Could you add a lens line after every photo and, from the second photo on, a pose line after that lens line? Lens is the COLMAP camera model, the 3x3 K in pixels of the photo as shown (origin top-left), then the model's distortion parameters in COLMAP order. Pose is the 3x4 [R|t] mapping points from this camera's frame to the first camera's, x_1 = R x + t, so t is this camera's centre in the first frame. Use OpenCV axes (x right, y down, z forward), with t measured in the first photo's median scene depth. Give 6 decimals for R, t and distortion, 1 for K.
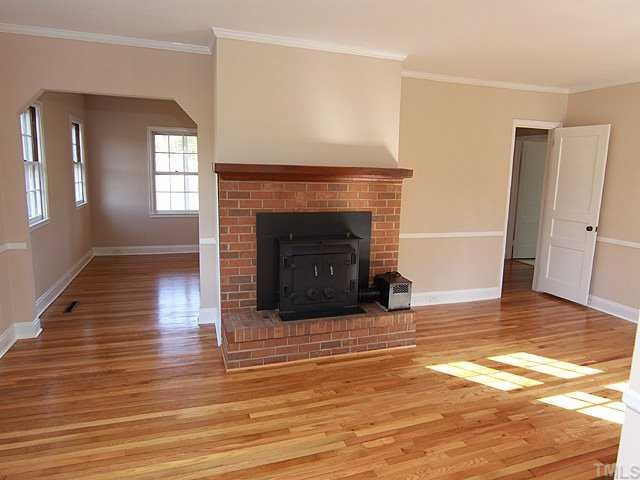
lens RADIAL K [[413.2, 0, 318.7], [0, 413.2, 226.7], [0, 0, 1]] dist [-0.006183, -0.000335]
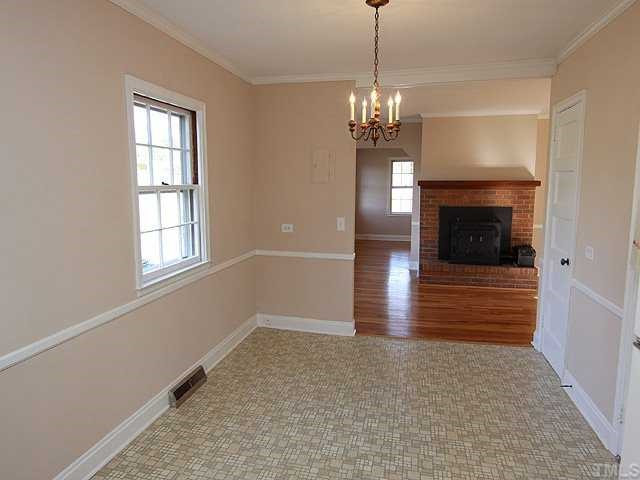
lens RADIAL K [[413.2, 0, 318.7], [0, 413.2, 226.7], [0, 0, 1]] dist [-0.006183, -0.000335]
pose [[0.848102, 0.033010, -0.528804, 0.355973], [-0.052103, 0.998416, -0.021238, 0.120411], [0.527265, 0.045564, 0.848478, -0.822340]]
